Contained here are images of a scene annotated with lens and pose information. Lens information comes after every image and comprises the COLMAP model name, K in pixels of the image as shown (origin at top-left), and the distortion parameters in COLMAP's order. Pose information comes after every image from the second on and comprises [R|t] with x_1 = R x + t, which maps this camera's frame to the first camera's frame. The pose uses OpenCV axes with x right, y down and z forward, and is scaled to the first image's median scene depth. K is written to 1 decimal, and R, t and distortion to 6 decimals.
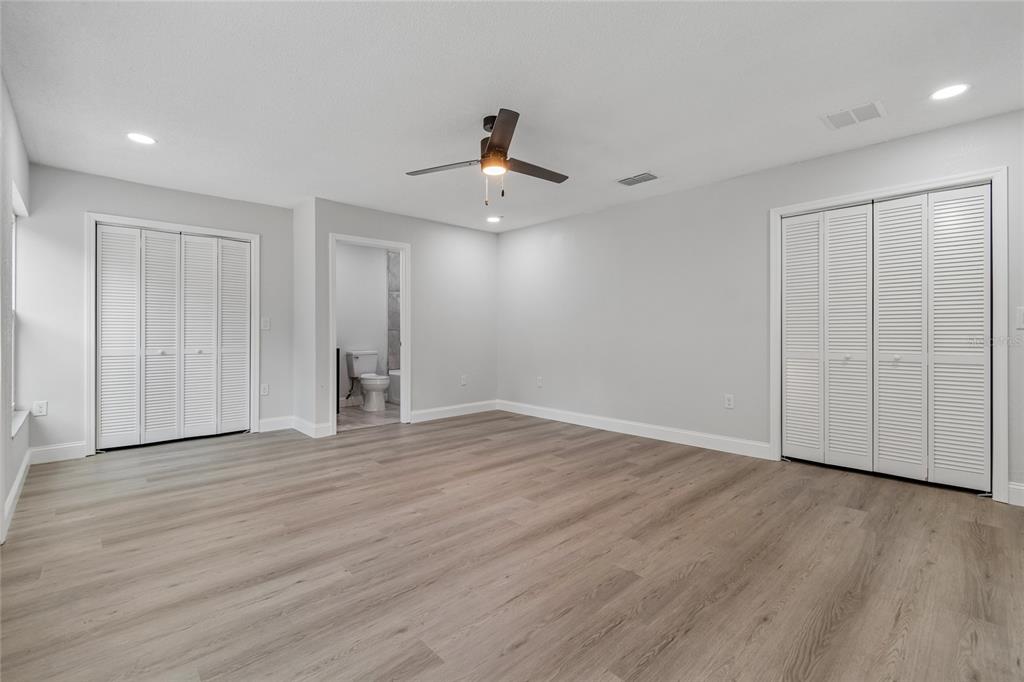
lens RADIAL K [[453.4, 0, 517.3], [0, 453.4, 334.8], [0, 0, 1]] dist [0.002010, -0.001827]
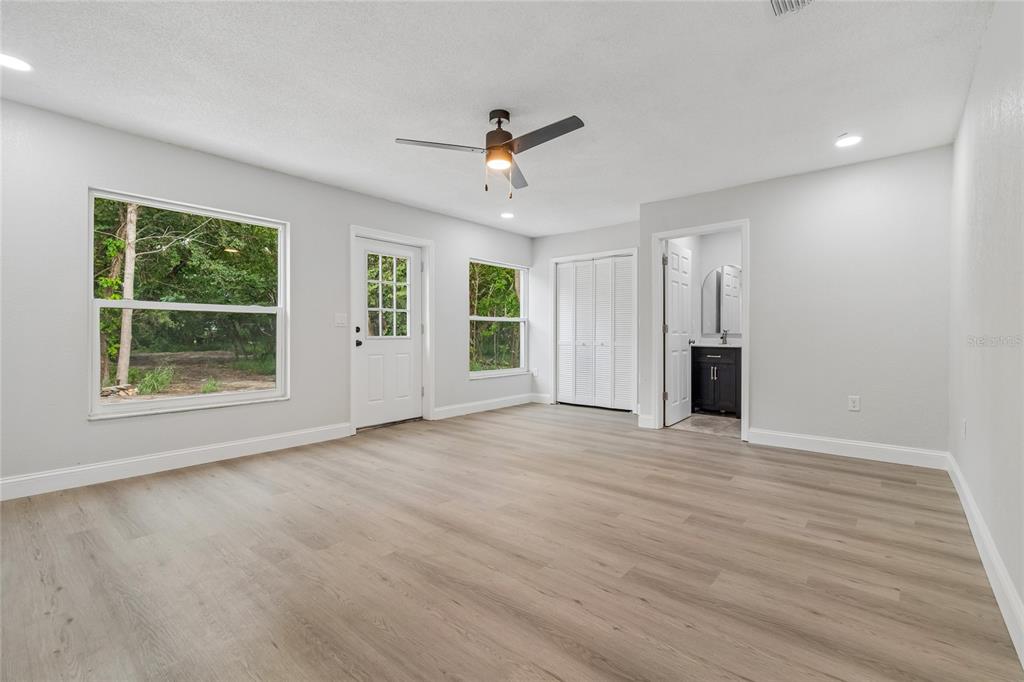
lens RADIAL K [[453.4, 0, 515.8], [0, 453.4, 338.6], [0, 0, 1]] dist [0.002010, -0.001827]
pose [[0.106482, 0.012212, -0.994240, 0.803022], [-0.007144, 0.999908, 0.011516, 0.008410], [0.994289, 0.005877, 0.106560, 0.785268]]
